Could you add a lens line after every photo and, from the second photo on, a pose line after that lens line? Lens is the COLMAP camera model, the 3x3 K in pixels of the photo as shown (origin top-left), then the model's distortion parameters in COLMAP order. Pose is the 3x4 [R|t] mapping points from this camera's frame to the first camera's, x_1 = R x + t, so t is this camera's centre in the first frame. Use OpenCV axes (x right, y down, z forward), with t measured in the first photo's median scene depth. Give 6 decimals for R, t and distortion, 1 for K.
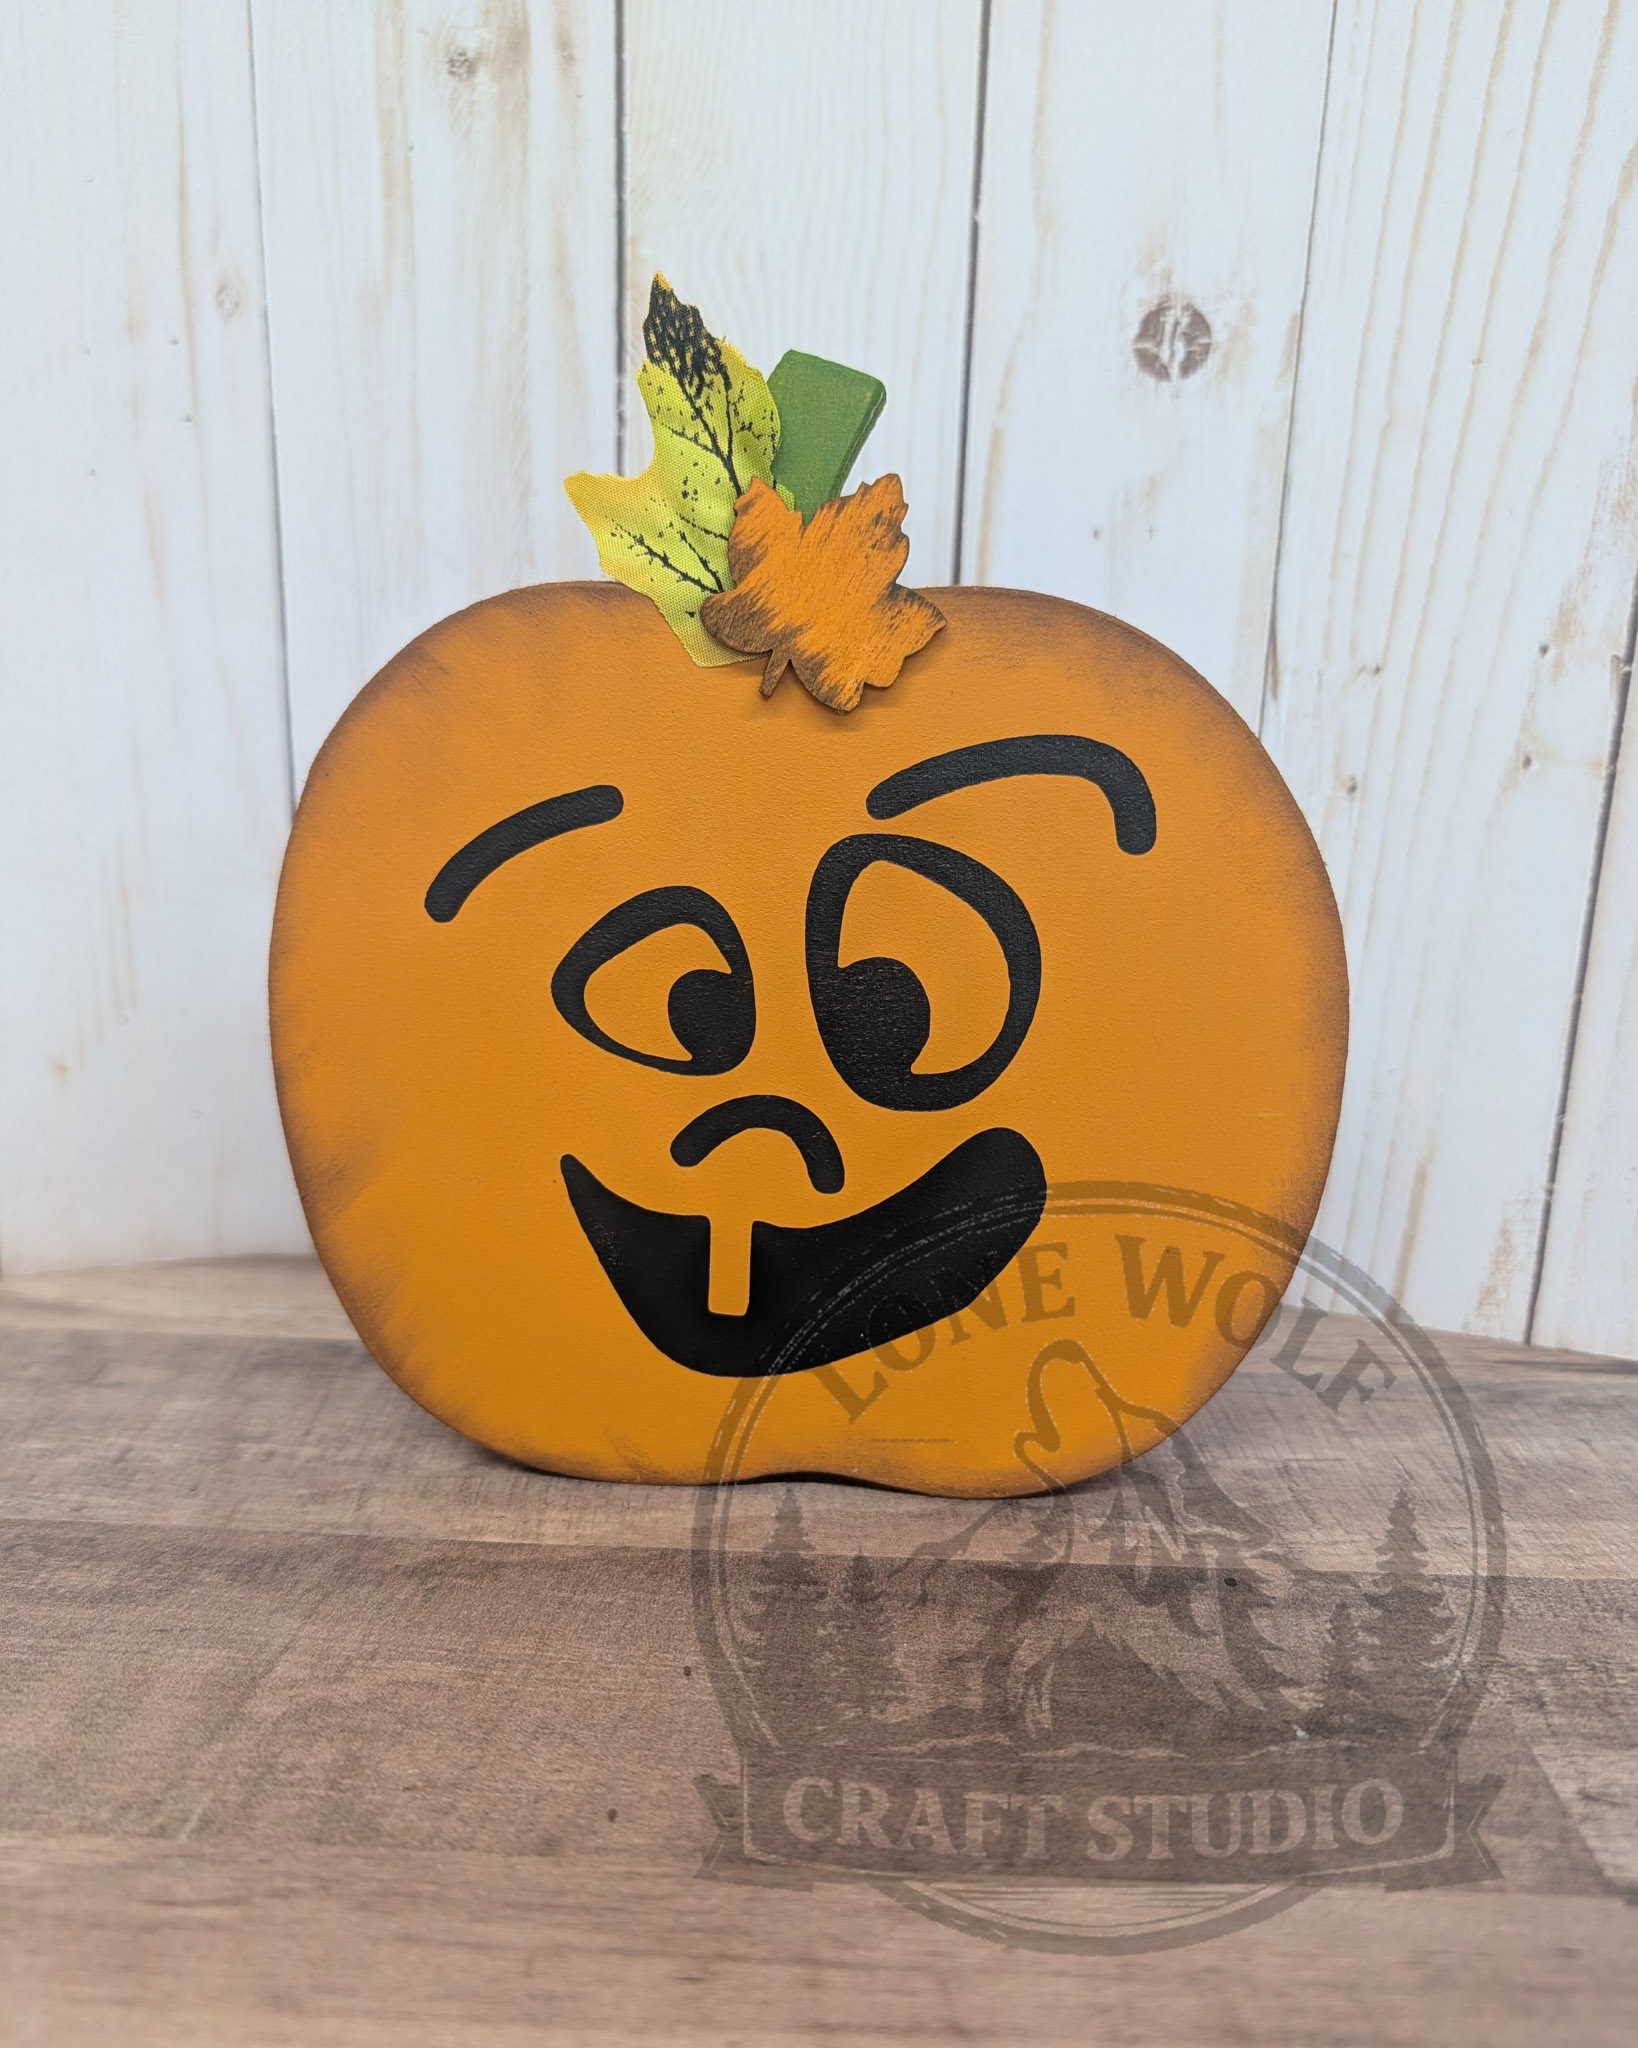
lens RADIAL K [[1512.7, 0, 792.0], [0, 1512.7, 1034.5], [0, 0, 1]] dist [-0.021010, 0.001644]
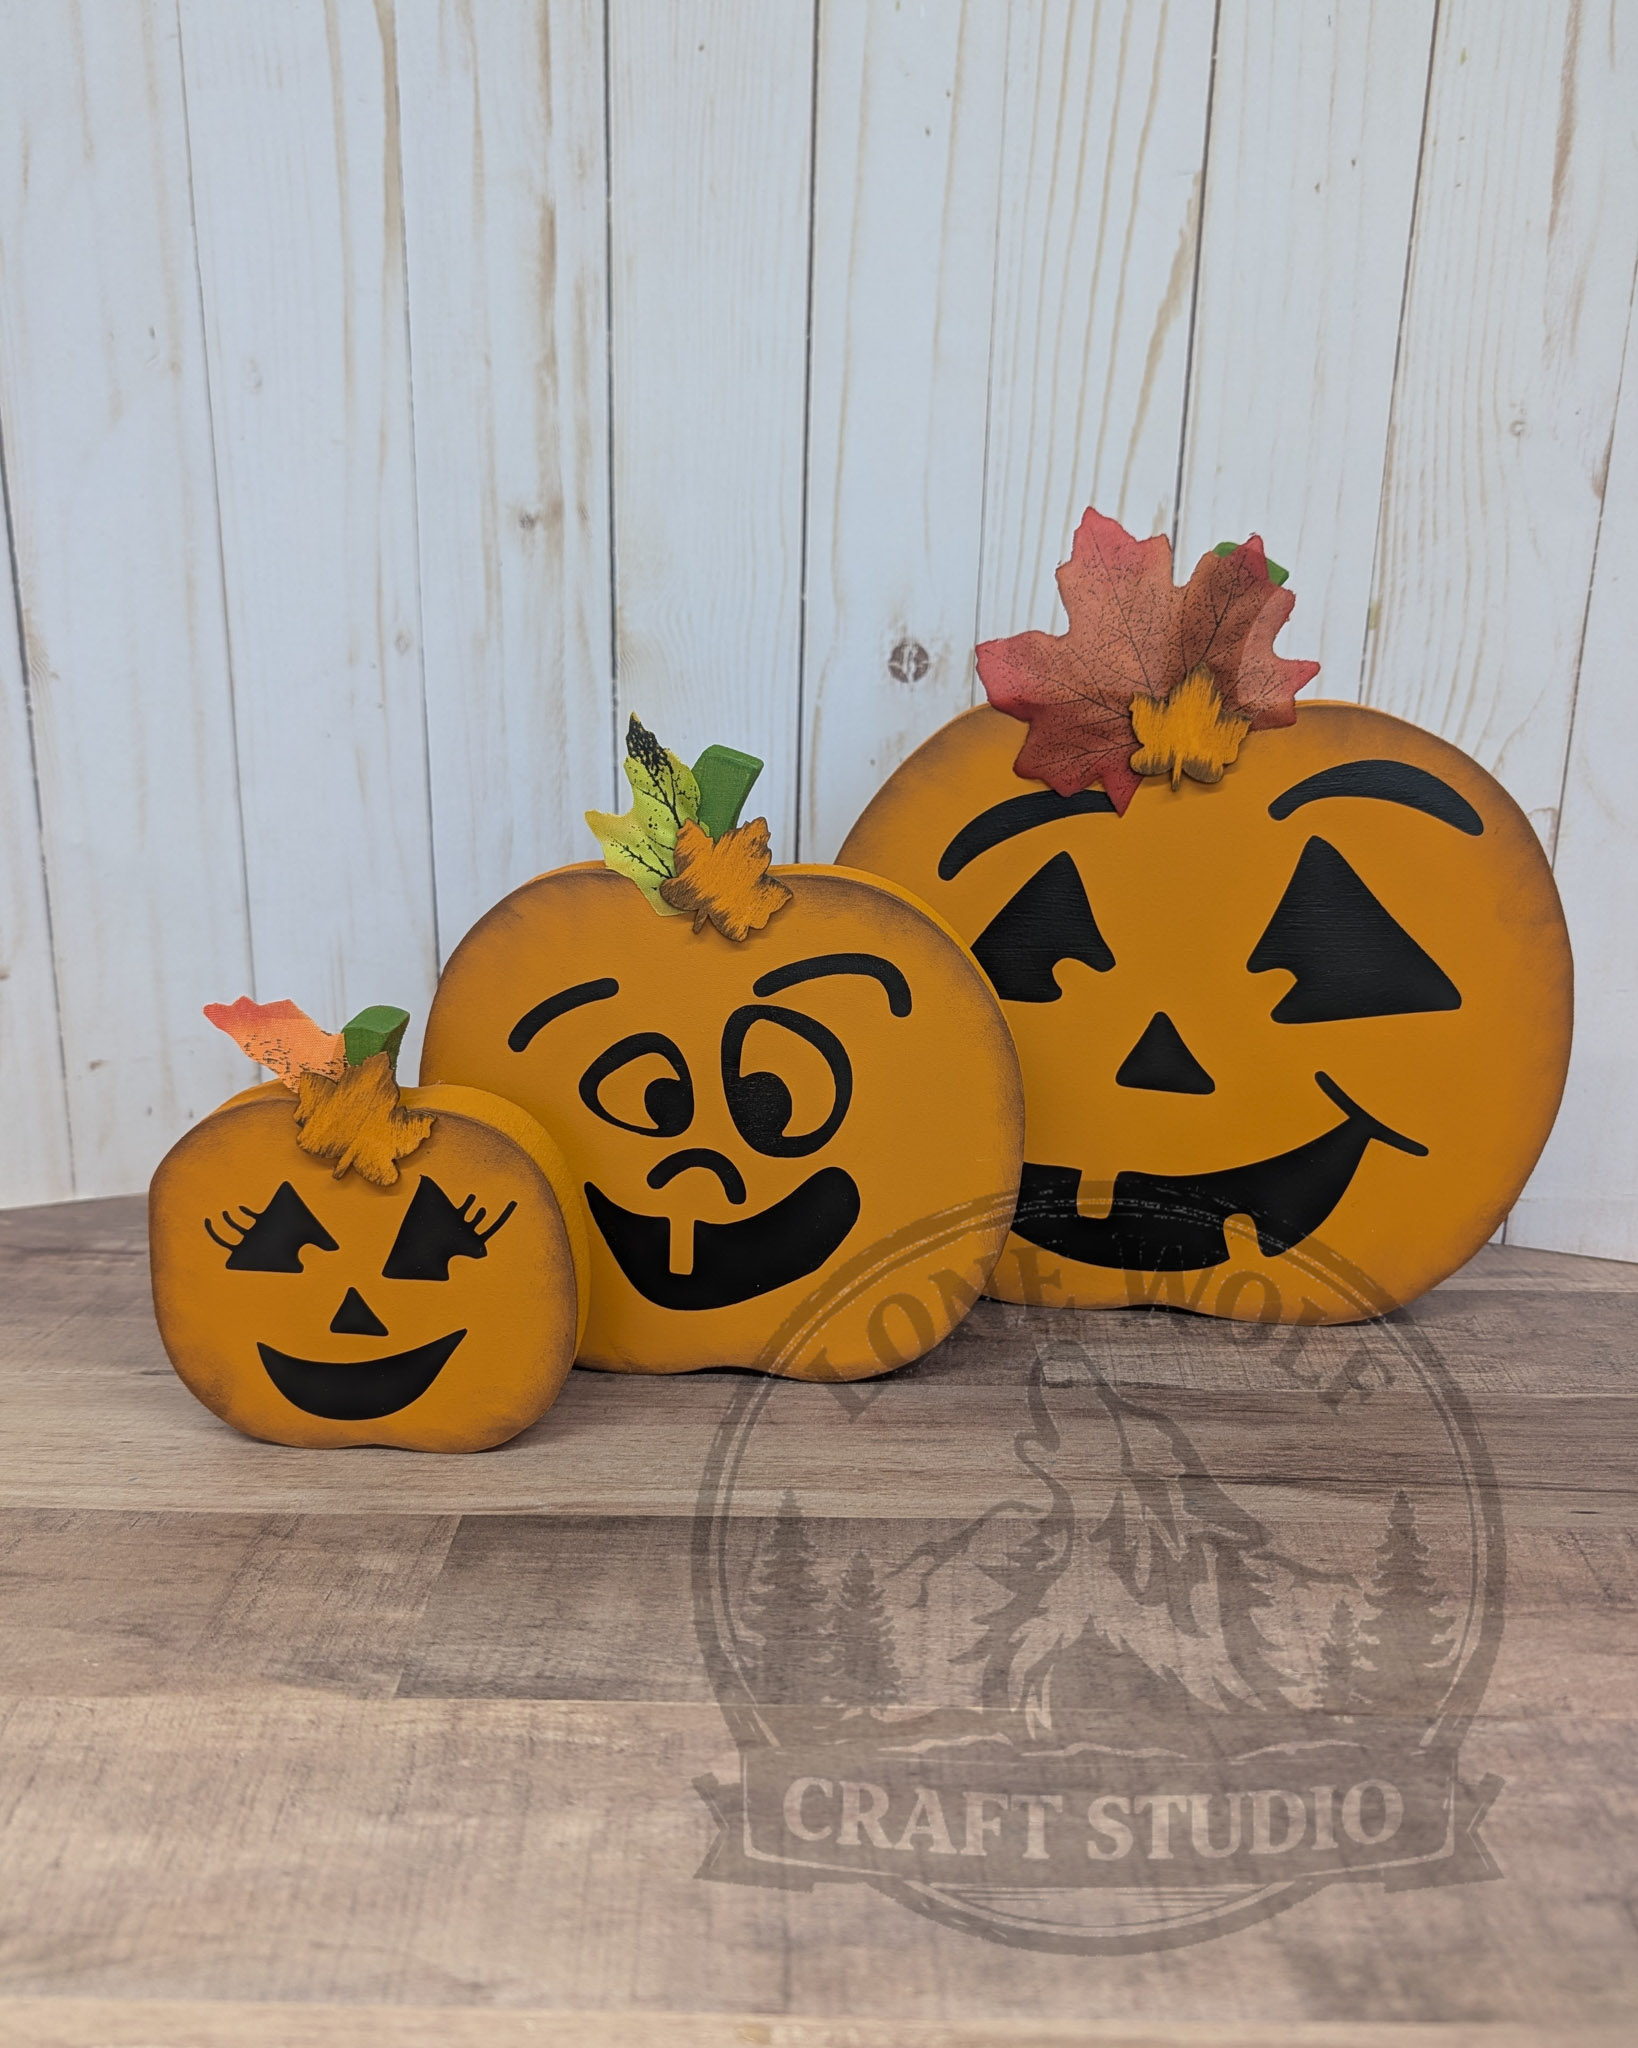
lens RADIAL K [[1512.7, 0, 800.7], [0, 1512.7, 1024.5], [0, 0, 1]] dist [-0.021010, 0.001644]
pose [[0.999266, -0.017666, 0.033996, 0.046715], [0.017916, 0.999815, -0.007049, 0.002600], [-0.033865, 0.007653, 0.999397, -0.899801]]
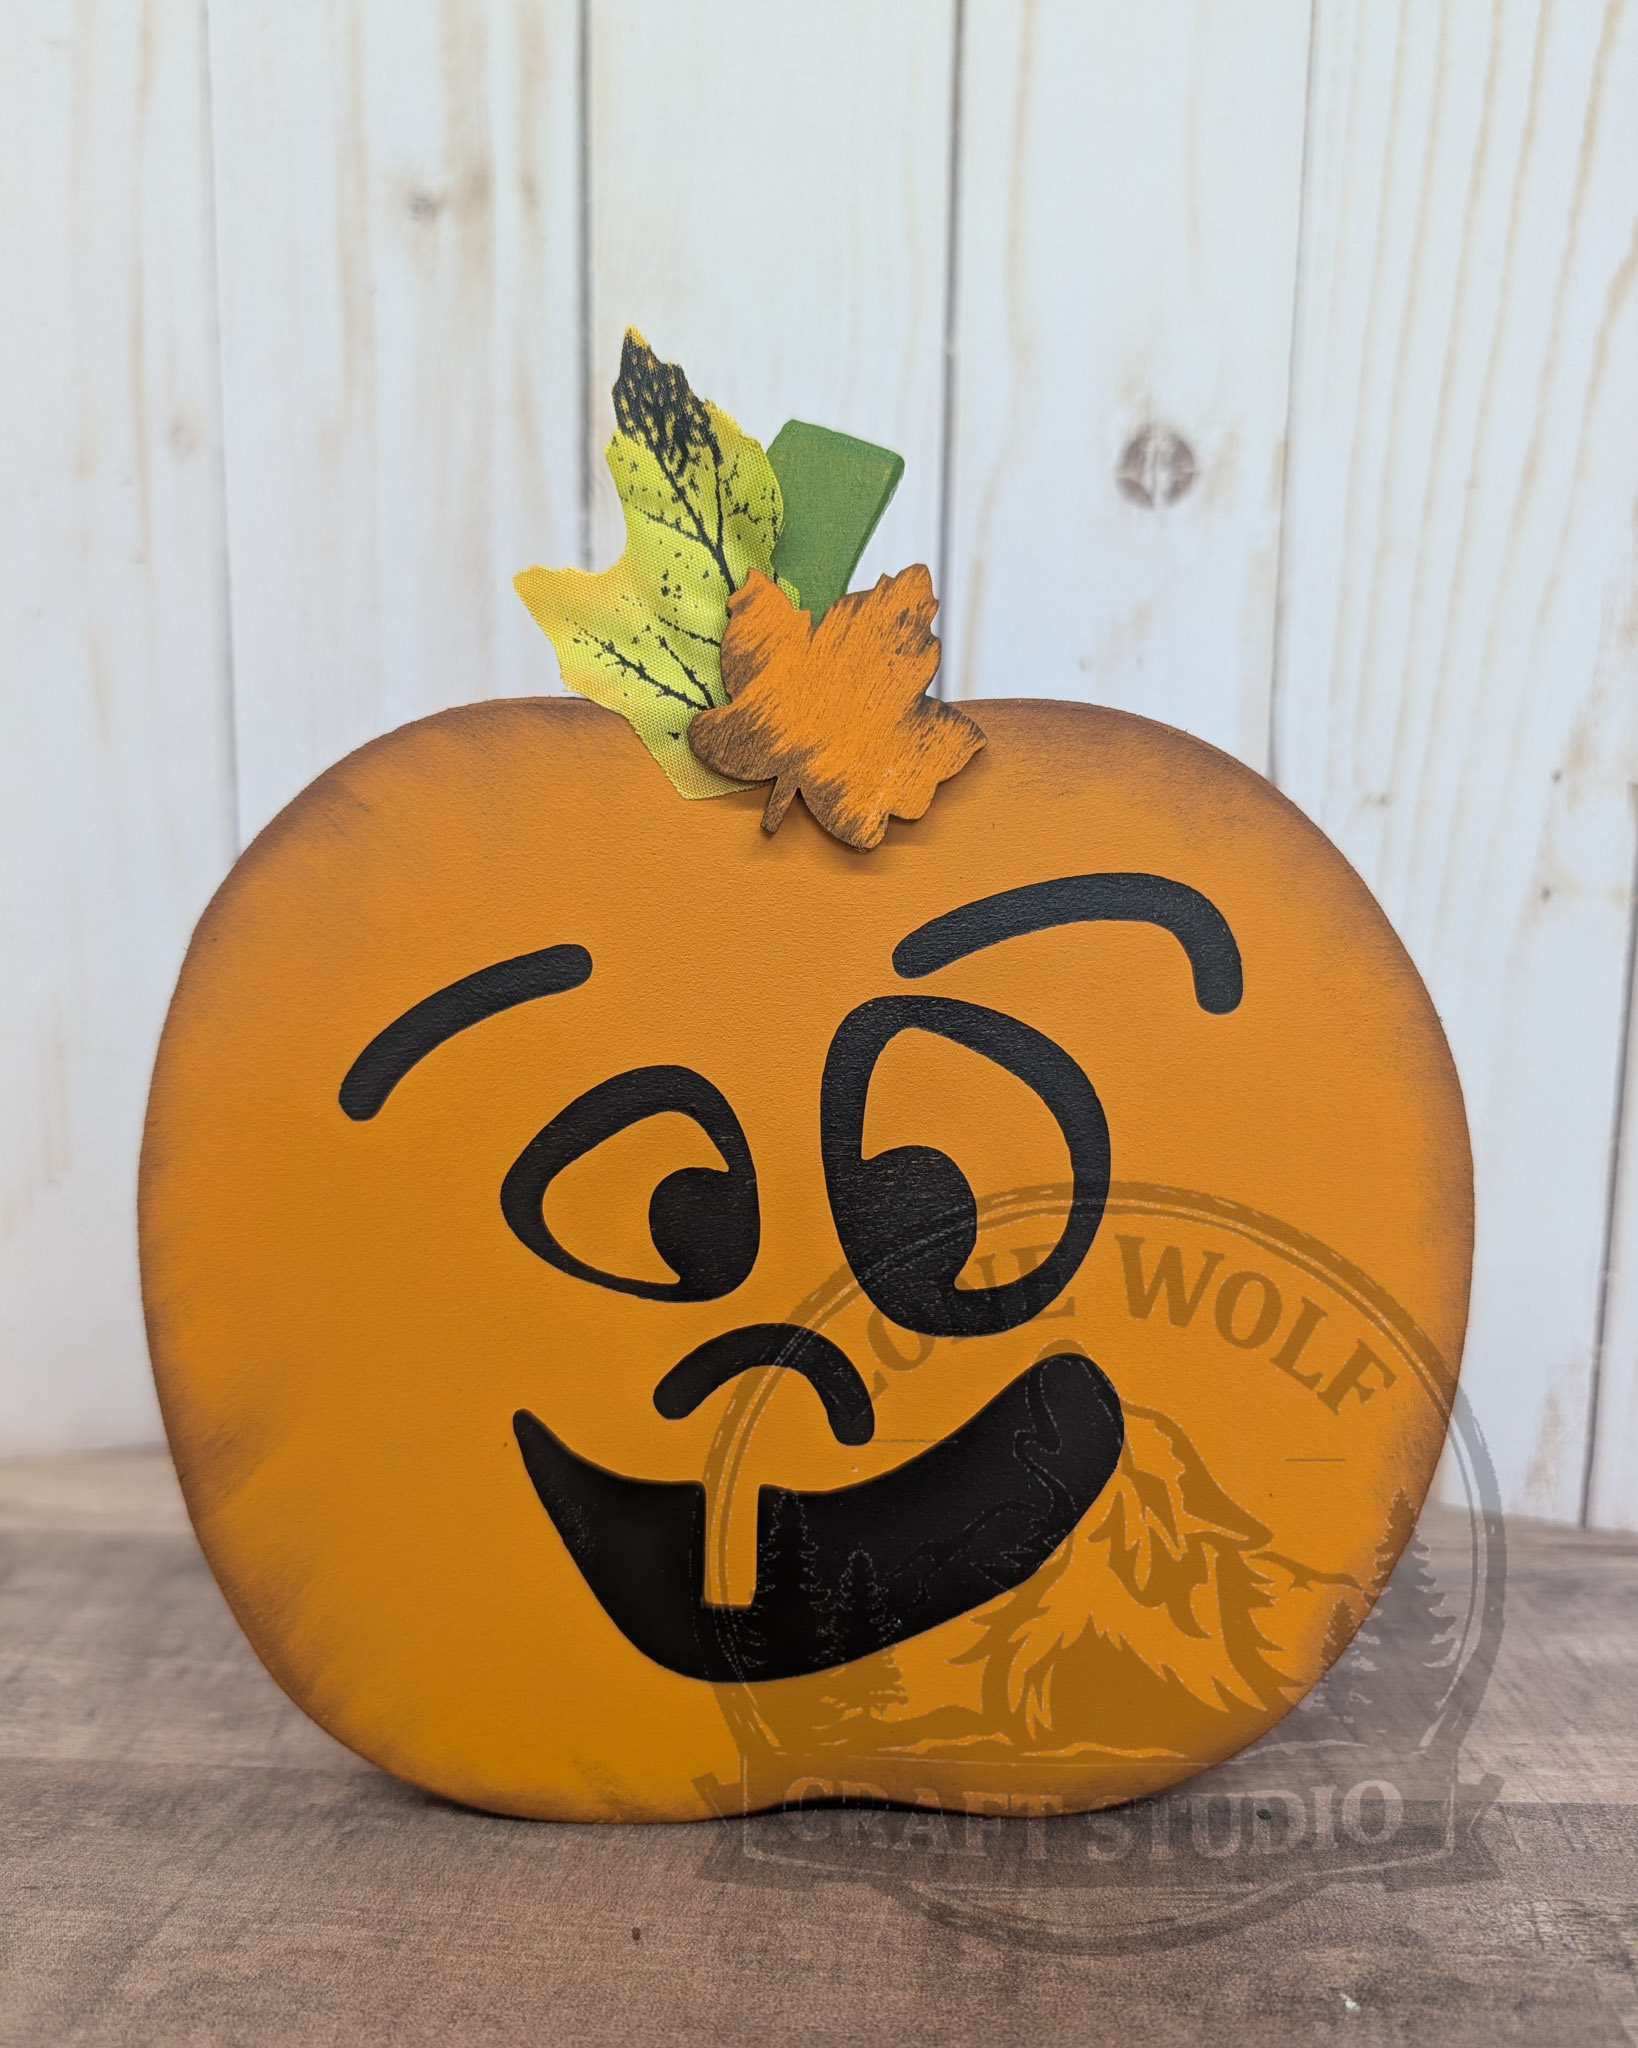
lens RADIAL K [[1512.7, 0, 813.1], [0, 1512.7, 1055.5], [0, 0, 1]] dist [-0.021010, 0.001644]
pose [[0.999933, -0.011536, 0.000657, 0.028161], [0.011545, 0.995159, -0.097600, 0.006404], [0.000472, 0.097601, 0.995225, 0.073783]]
